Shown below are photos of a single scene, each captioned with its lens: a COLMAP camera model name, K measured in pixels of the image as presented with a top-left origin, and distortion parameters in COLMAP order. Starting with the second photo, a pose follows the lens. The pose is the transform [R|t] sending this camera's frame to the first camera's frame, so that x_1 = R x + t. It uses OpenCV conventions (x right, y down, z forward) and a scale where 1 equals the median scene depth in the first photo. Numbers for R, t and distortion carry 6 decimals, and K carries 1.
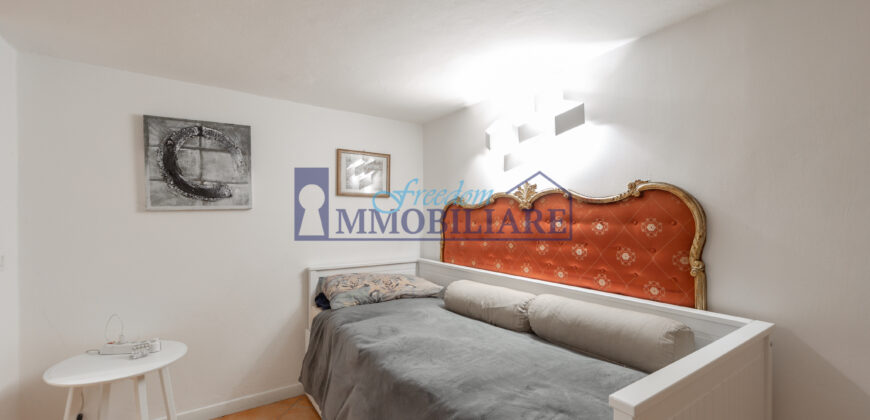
lens RADIAL K [[369.2, 0, 436.4], [0, 369.2, 216.4], [0, 0, 1]] dist [0.003452, 0.001195]
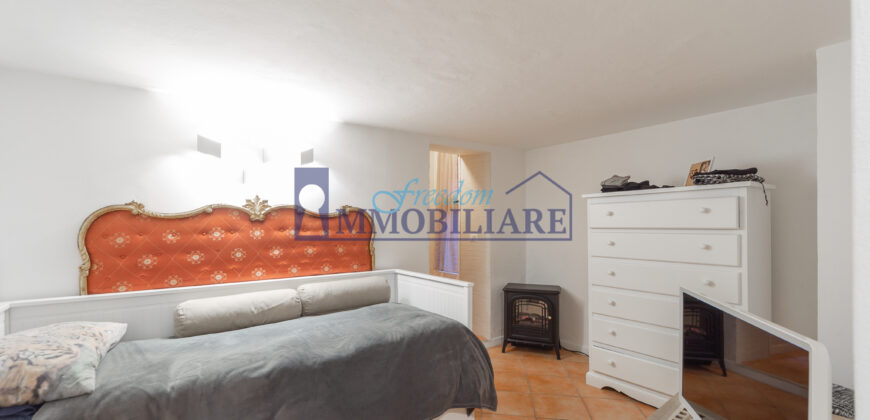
lens RADIAL K [[369.2, 0, 439.6], [0, 369.2, 217.0], [0, 0, 1]] dist [0.003452, 0.001195]
pose [[-0.068561, 0.021240, 0.997421, -0.902584], [0.004733, 0.999769, -0.020965, -0.002950], [-0.997636, 0.003284, -0.068646, 0.505387]]
